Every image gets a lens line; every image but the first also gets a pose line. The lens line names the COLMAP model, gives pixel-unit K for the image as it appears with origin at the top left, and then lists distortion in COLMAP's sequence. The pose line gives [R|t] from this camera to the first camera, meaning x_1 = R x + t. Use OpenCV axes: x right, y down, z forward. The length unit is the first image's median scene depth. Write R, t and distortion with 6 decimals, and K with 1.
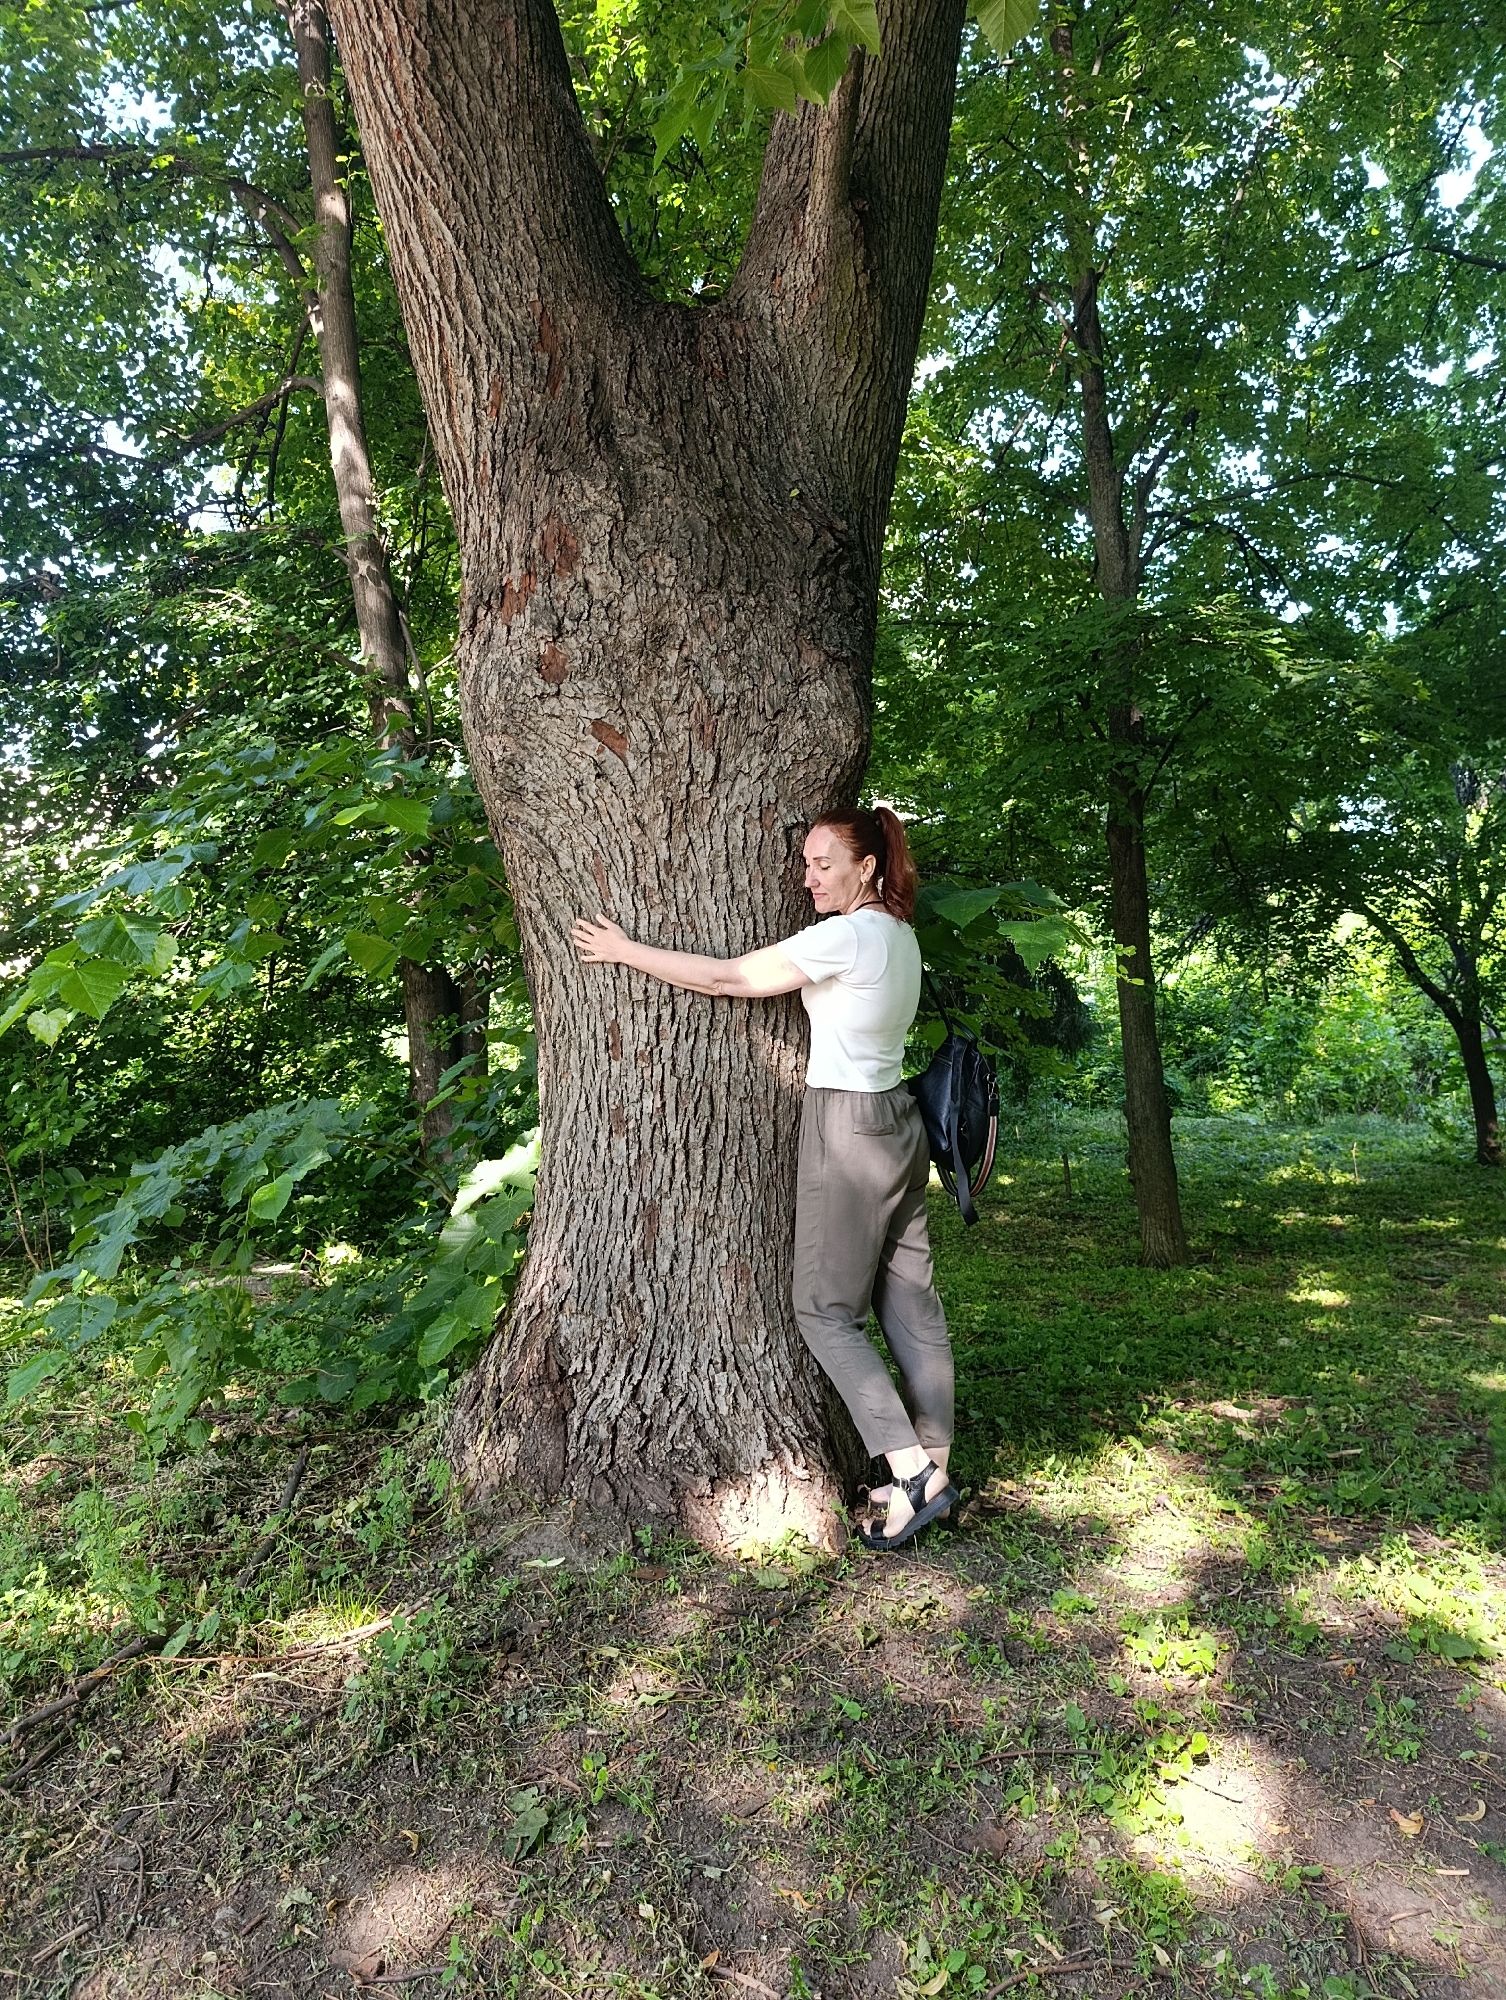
lens RADIAL K [[1340.1, 0, 748.6], [0, 1340.1, 1040.7], [0, 0, 1]] dist [-0.044394, -0.001757]
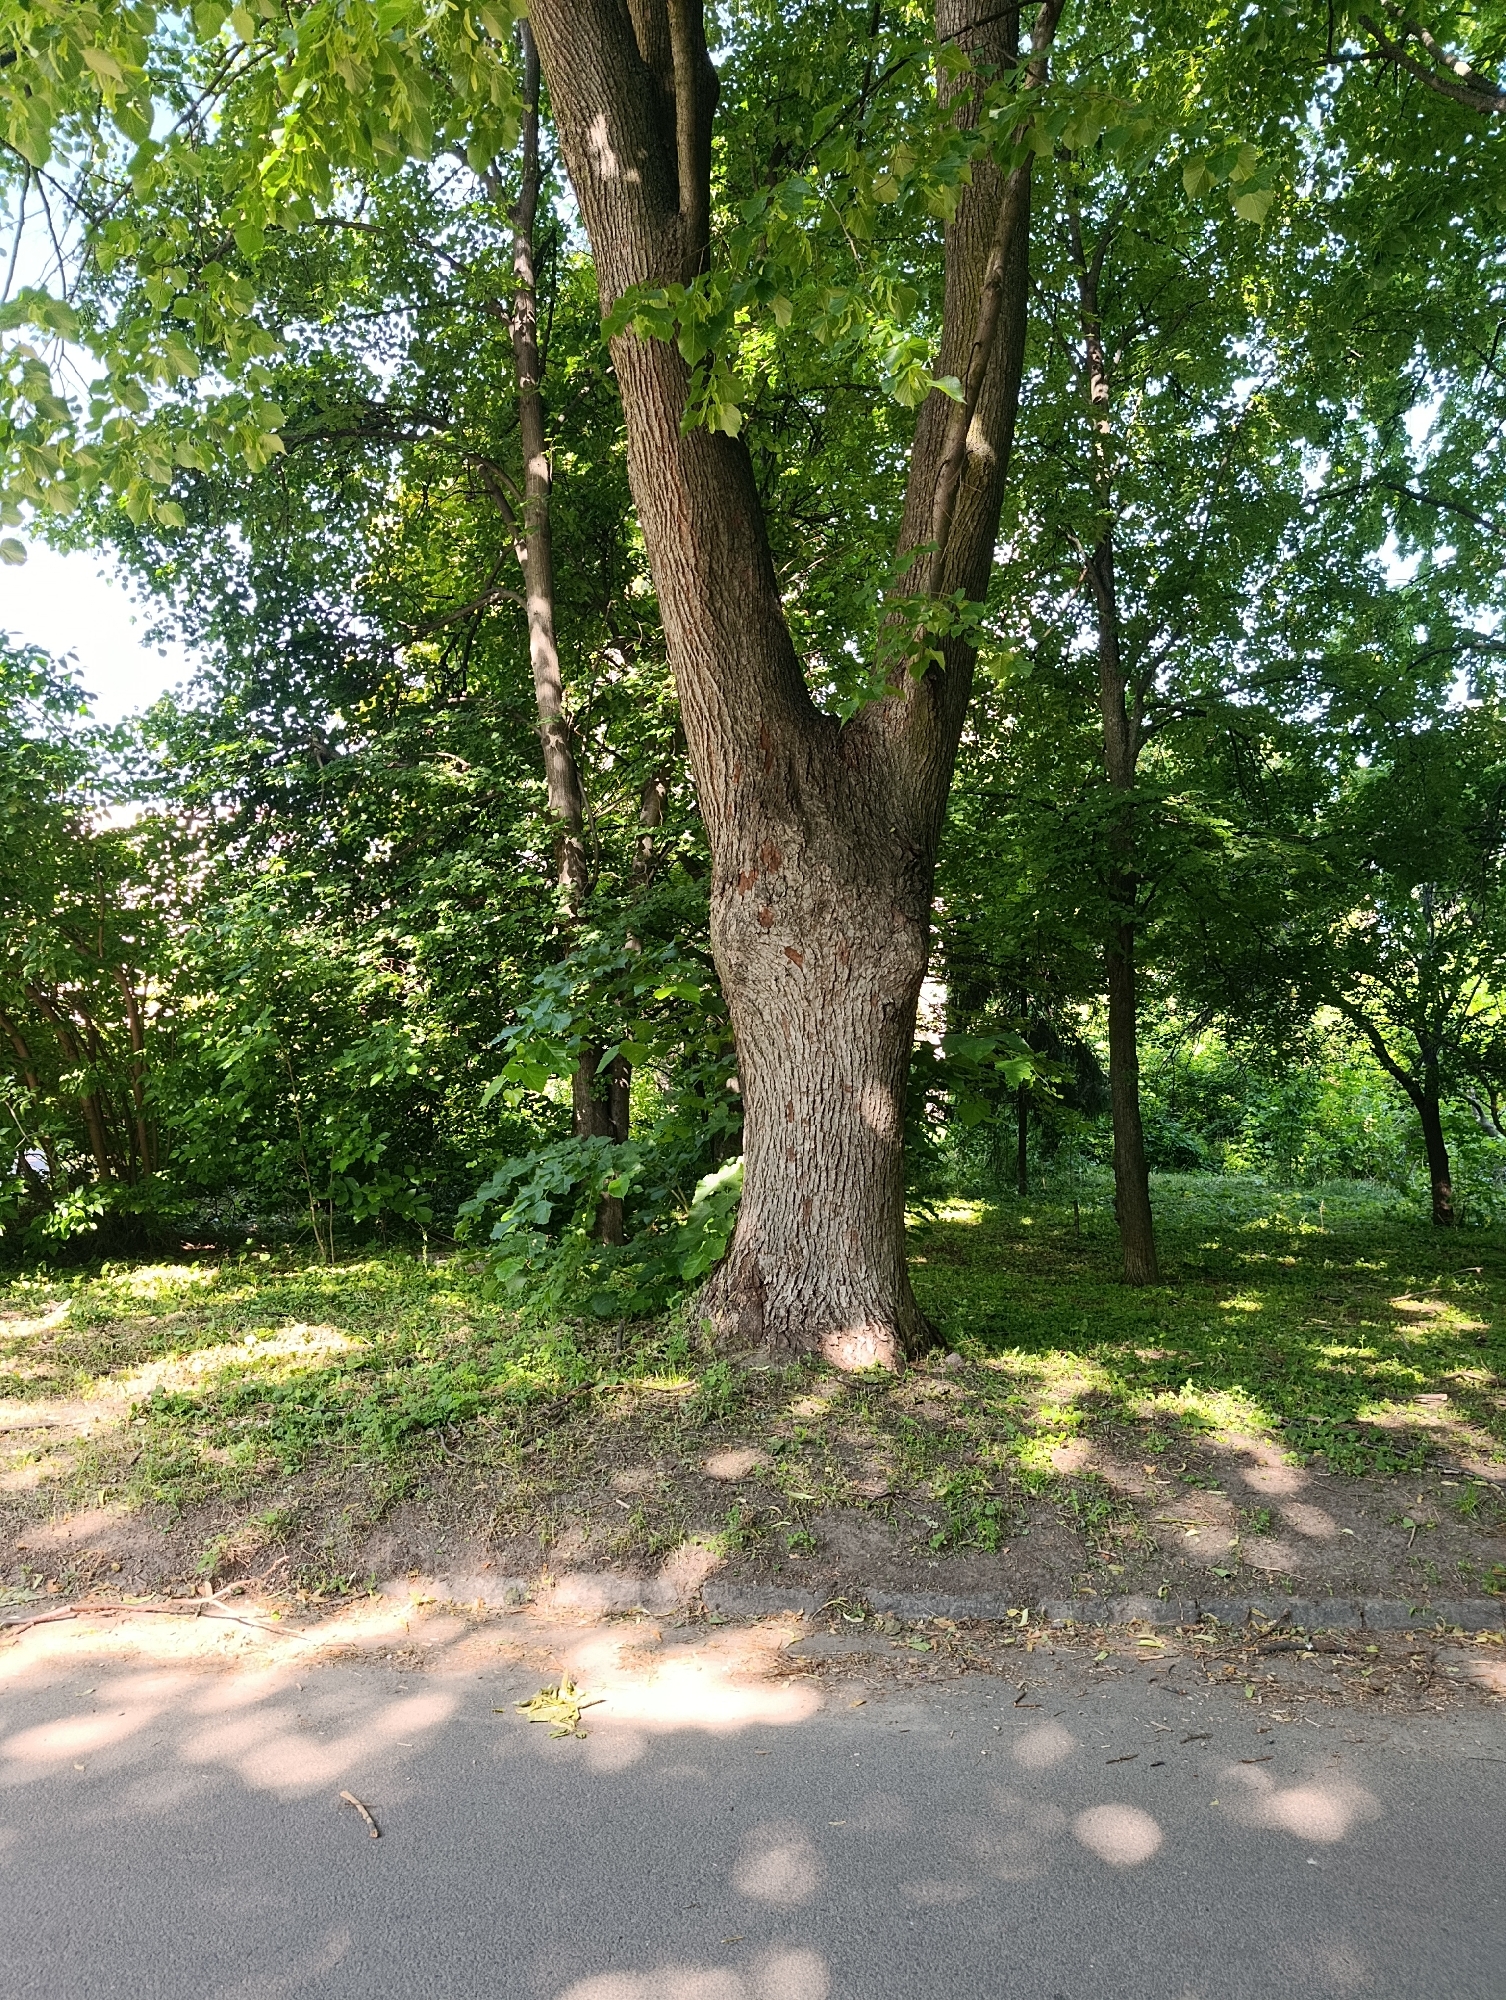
lens RADIAL K [[1367.8, 0, 753.0], [0, 1367.8, 1000.0], [0, 0, 1]] dist [-0.004913, -0.003324]
pose [[0.999033, 0.033150, -0.028883, -0.100464], [-0.034890, 0.997468, -0.061974, -0.036342], [0.026756, 0.062922, 0.997660, -0.950909]]
